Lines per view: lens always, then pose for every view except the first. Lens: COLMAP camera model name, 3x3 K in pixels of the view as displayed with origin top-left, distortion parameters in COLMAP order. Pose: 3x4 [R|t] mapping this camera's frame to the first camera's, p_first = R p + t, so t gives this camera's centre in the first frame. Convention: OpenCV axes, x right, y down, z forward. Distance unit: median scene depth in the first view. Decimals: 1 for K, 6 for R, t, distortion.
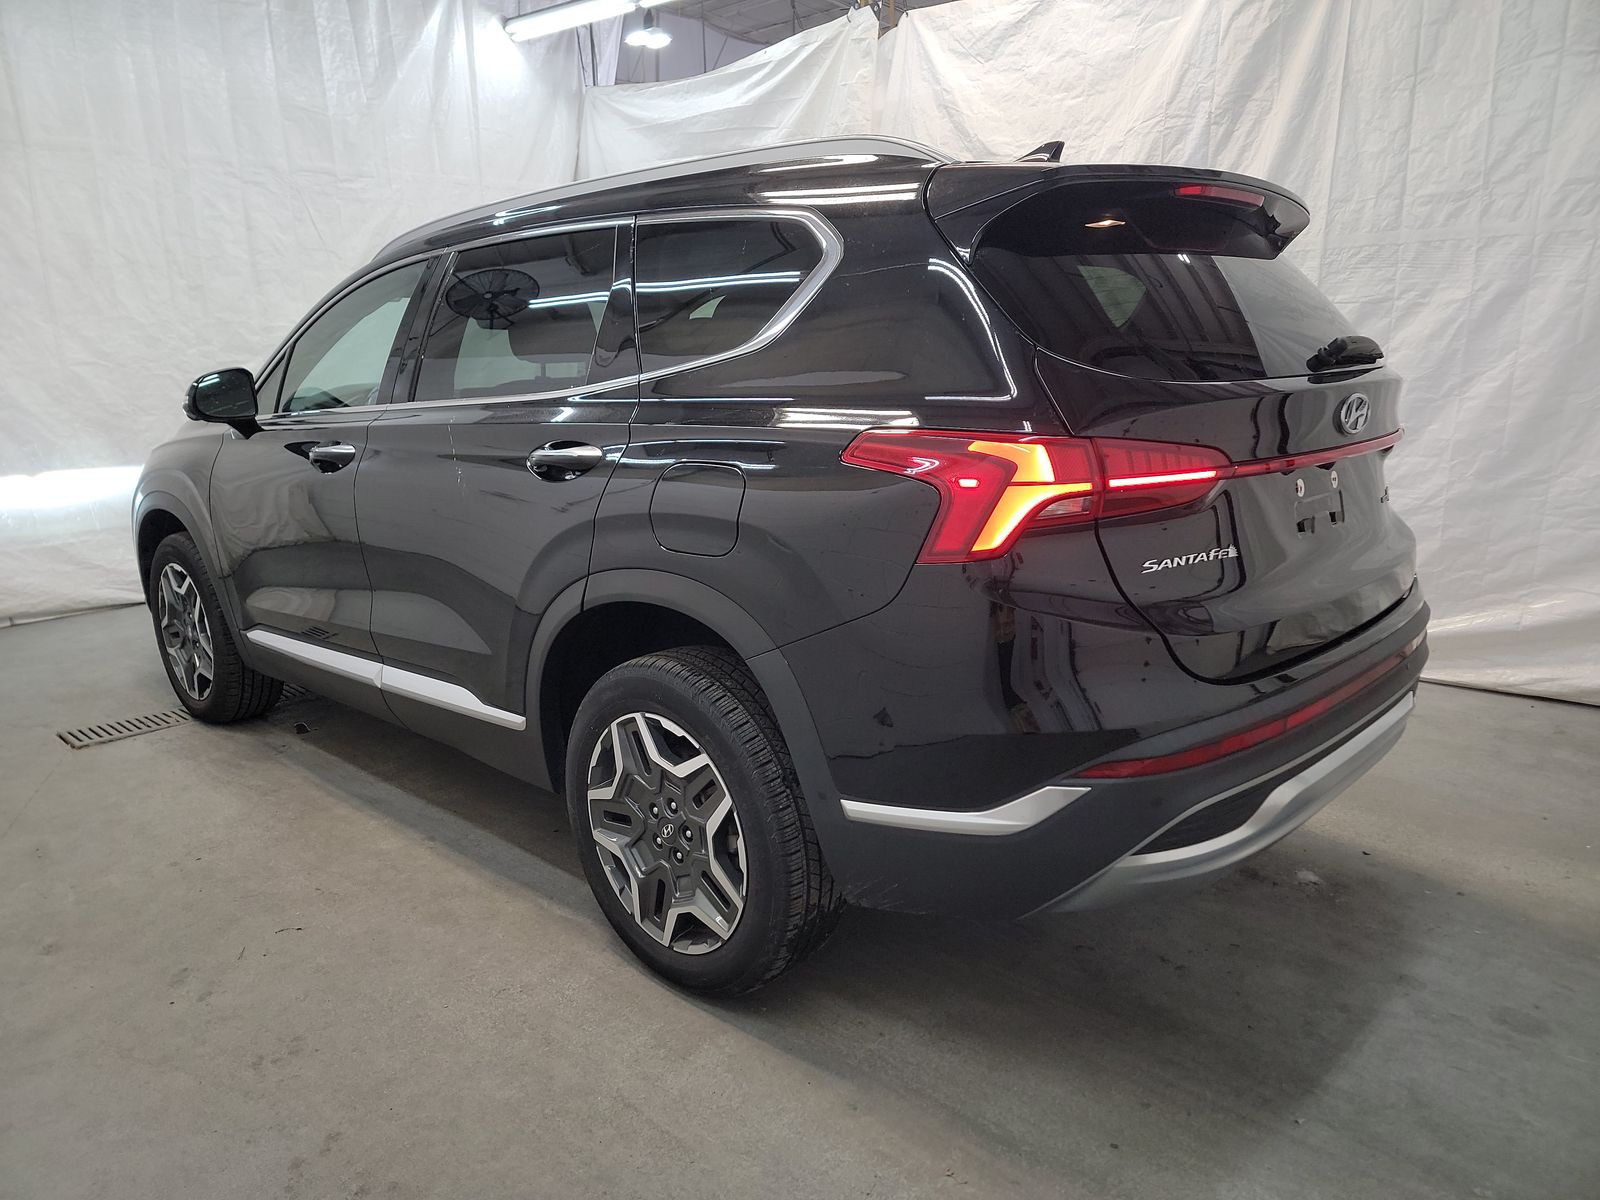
lens RADIAL K [[1119.2, 0, 800.0], [0, 1119.2, 600.0], [0, 0, 1]] dist [0.094690, -0.078232]
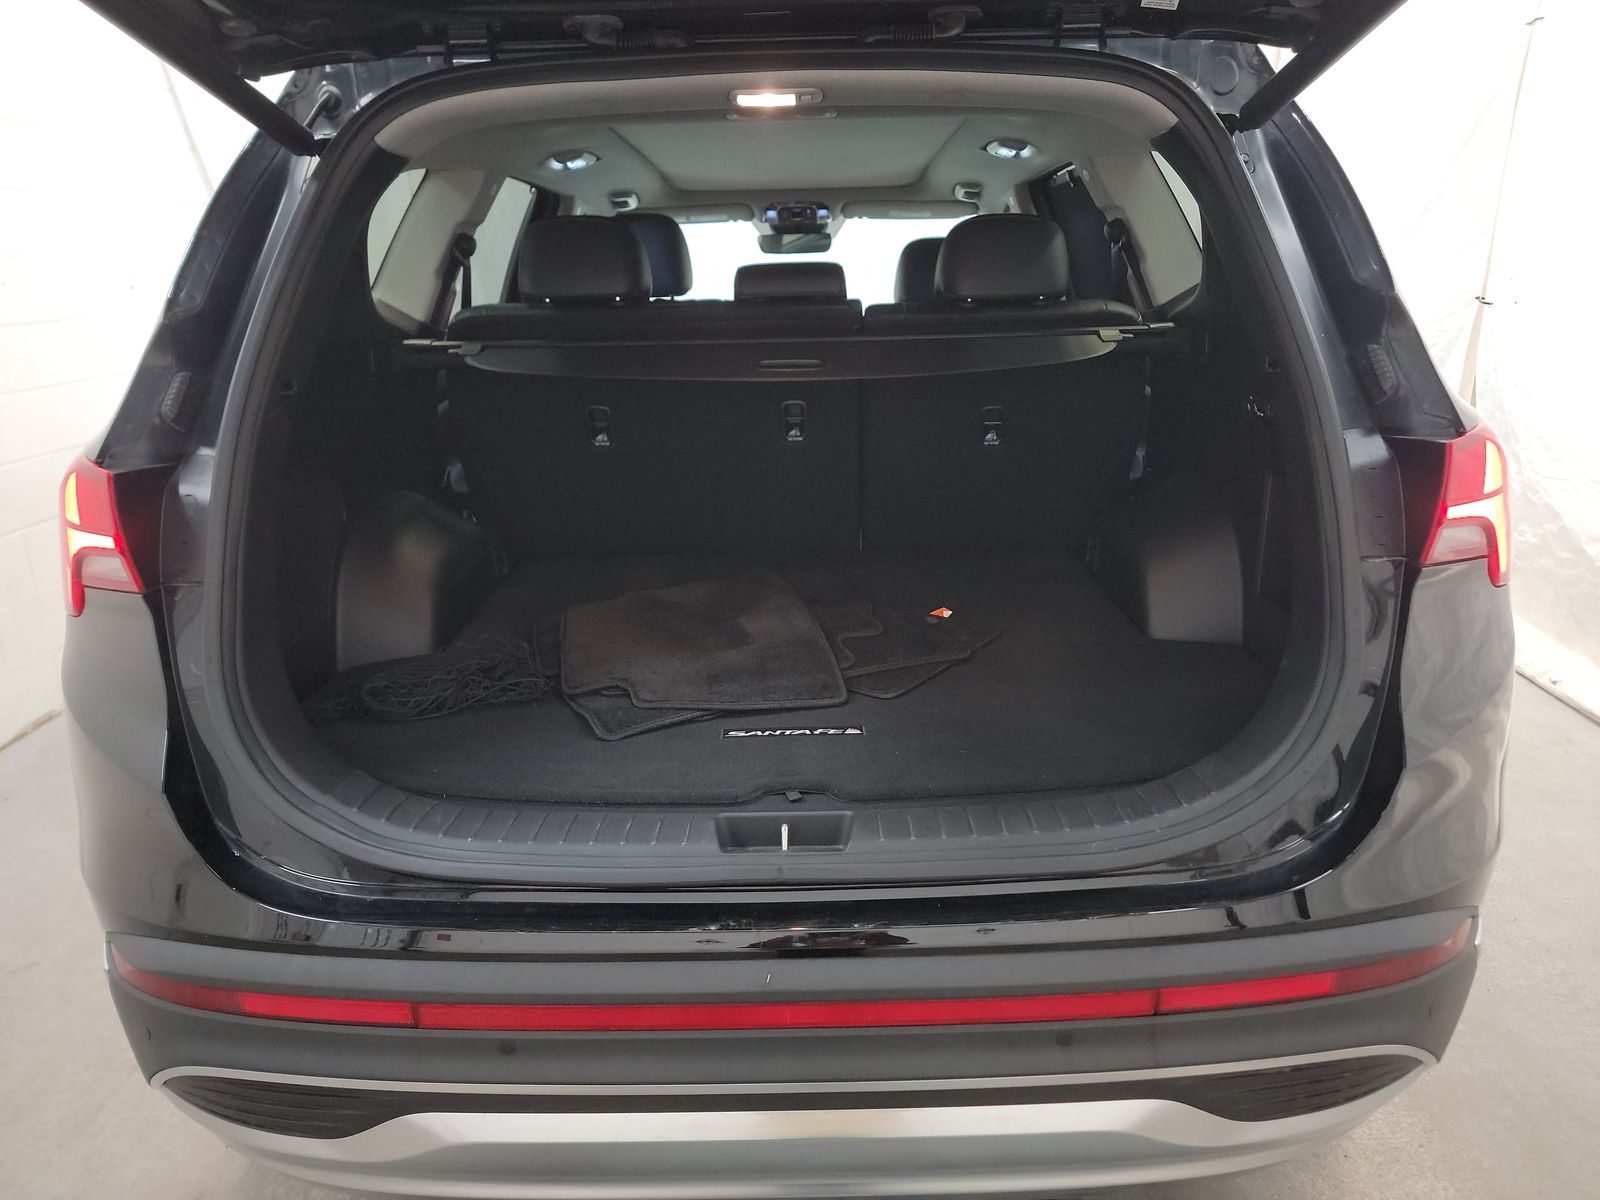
lens RADIAL K [[1119.2, 0, 800.0], [0, 1119.2, 600.0], [0, 0, 1]] dist [0.094690, -0.078232]
pose [[0.685306, 0.214315, -0.696007, 0.308040], [-0.153418, 0.976756, 0.149703, -0.070339], [0.711912, 0.004187, 0.702256, 0.249398]]
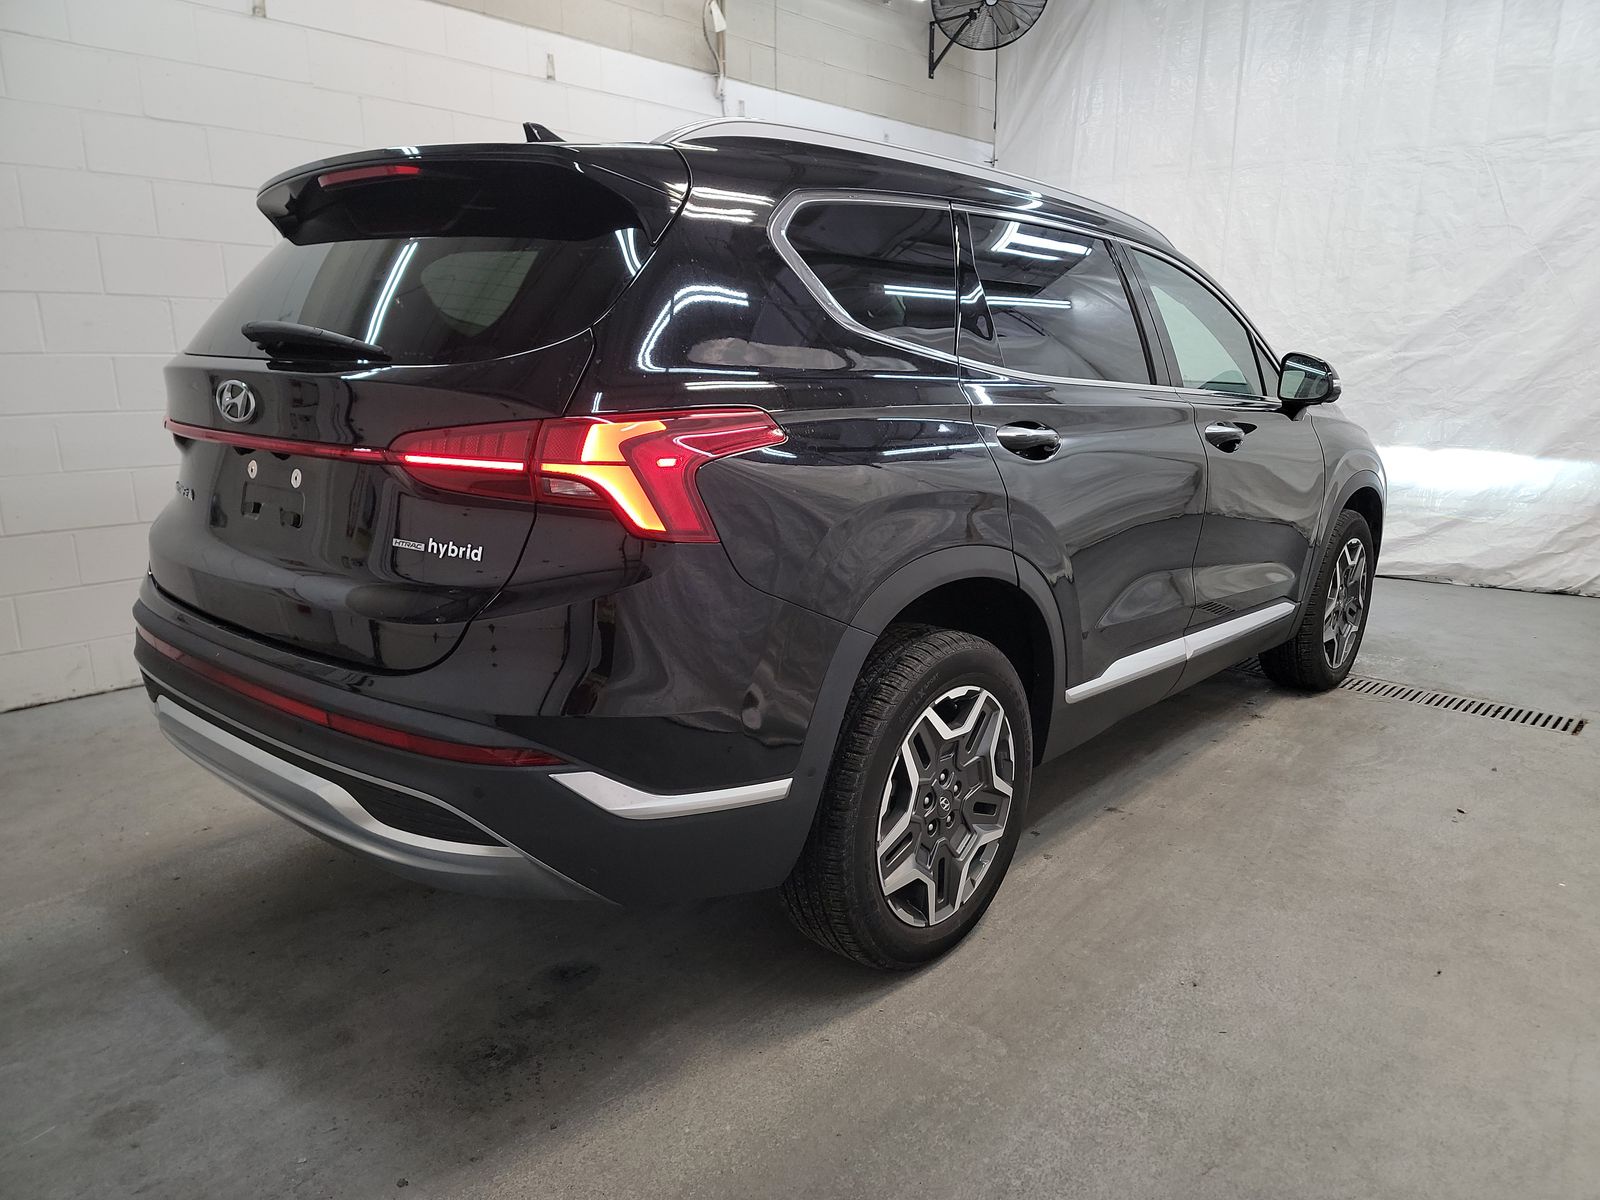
lens RADIAL K [[1119.2, 0, 800.0], [0, 1119.2, 600.0], [0, 0, 1]] dist [0.094690, -0.078232]
pose [[0.038433, 0.239598, -0.970111, 0.544501], [-0.234457, 0.945890, 0.224327, -0.122529], [0.971366, 0.218828, 0.092529, 0.520684]]
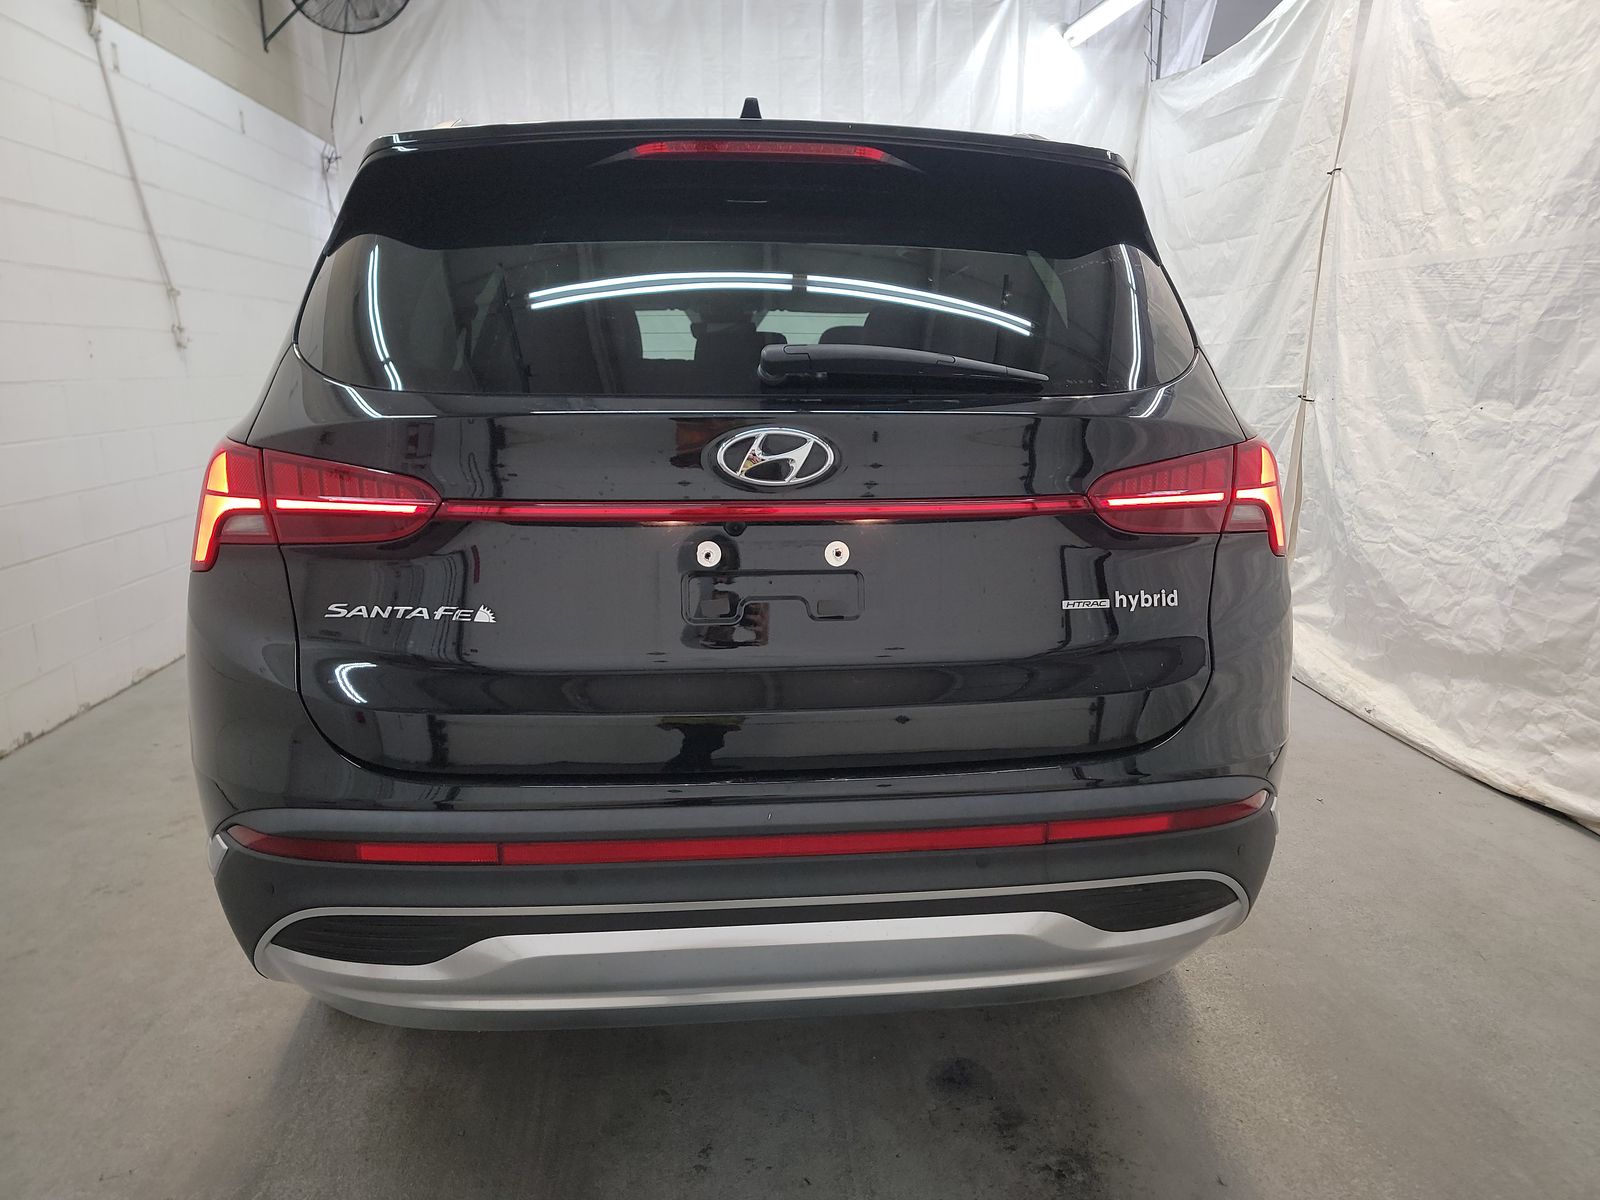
lens RADIAL K [[1119.2, 0, 800.0], [0, 1119.2, 600.0], [0, 0, 1]] dist [0.094690, -0.078232]
pose [[0.750464, 0.152759, -0.643016, 0.348152], [-0.162476, 0.985707, 0.044544, -0.041039], [0.640629, 0.071046, 0.764557, 0.184873]]
